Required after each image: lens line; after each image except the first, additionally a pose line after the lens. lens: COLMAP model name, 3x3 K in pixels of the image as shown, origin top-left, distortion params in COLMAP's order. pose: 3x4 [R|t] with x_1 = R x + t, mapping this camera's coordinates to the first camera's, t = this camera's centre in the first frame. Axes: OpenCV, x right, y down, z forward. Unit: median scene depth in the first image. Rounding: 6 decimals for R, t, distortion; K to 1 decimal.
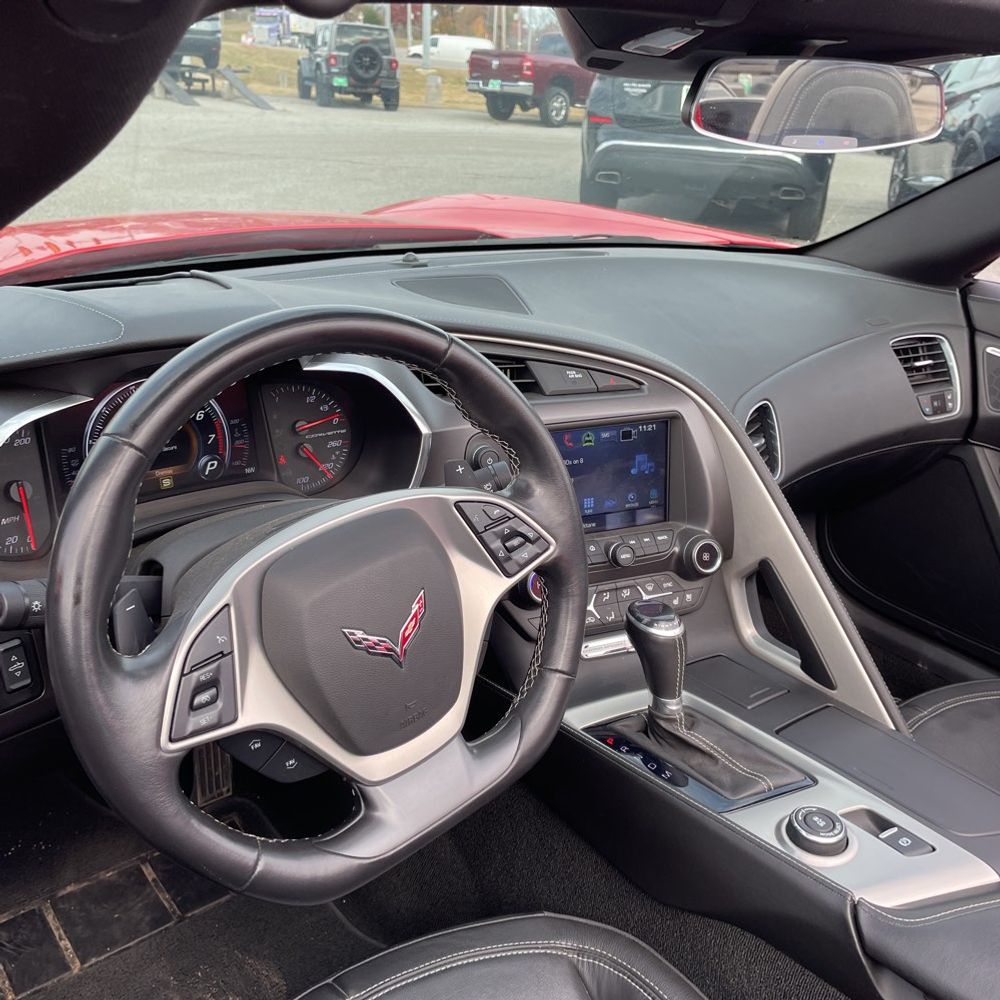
lens RADIAL K [[1018.3, 0, 489.9], [0, 1018.3, 495.0], [0, 0, 1]] dist [0.017140, 0.000000]
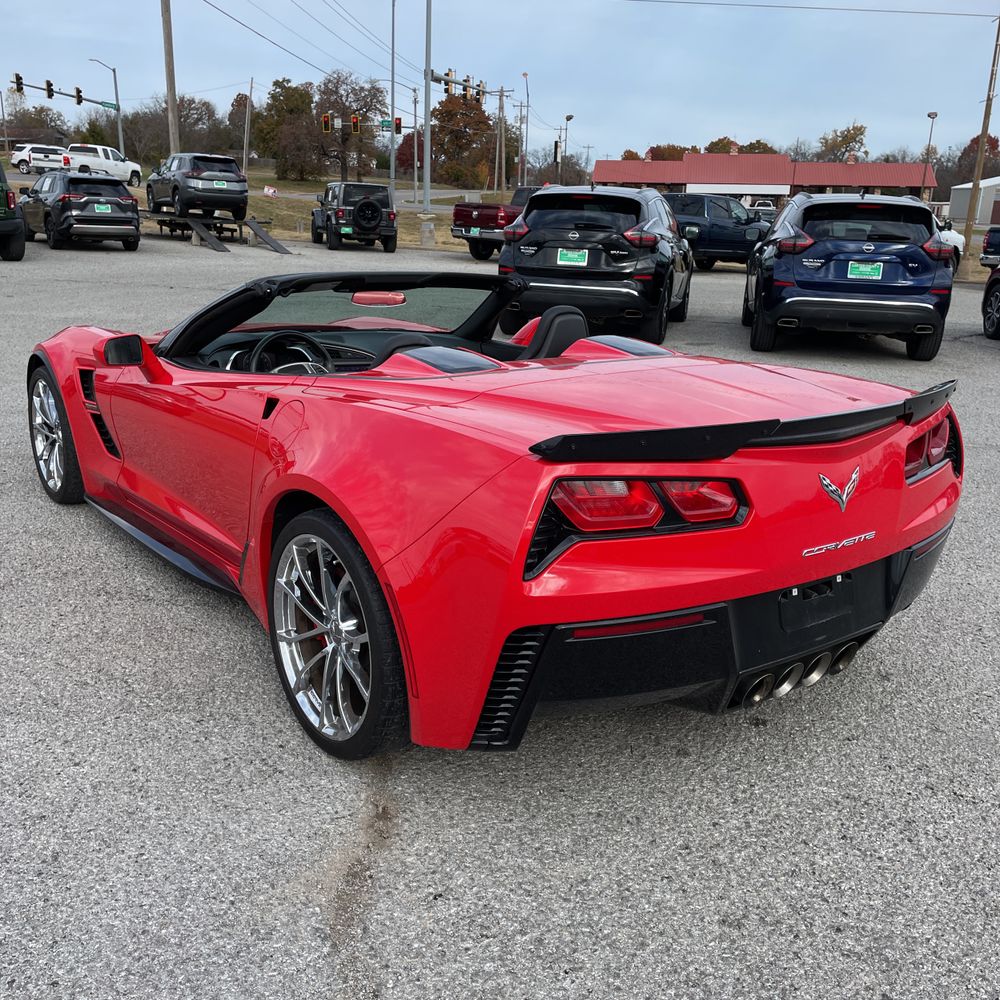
lens RADIAL K [[1018.3, 0, 492.5], [0, 1018.3, 497.9], [0, 0, 1]] dist [0.017140, 0.000000]
pose [[0.999937, -0.006714, -0.008983, 0.032673], [0.005637, 0.993355, -0.114954, 0.045159], [0.009695, 0.114896, 0.993330, -0.147766]]
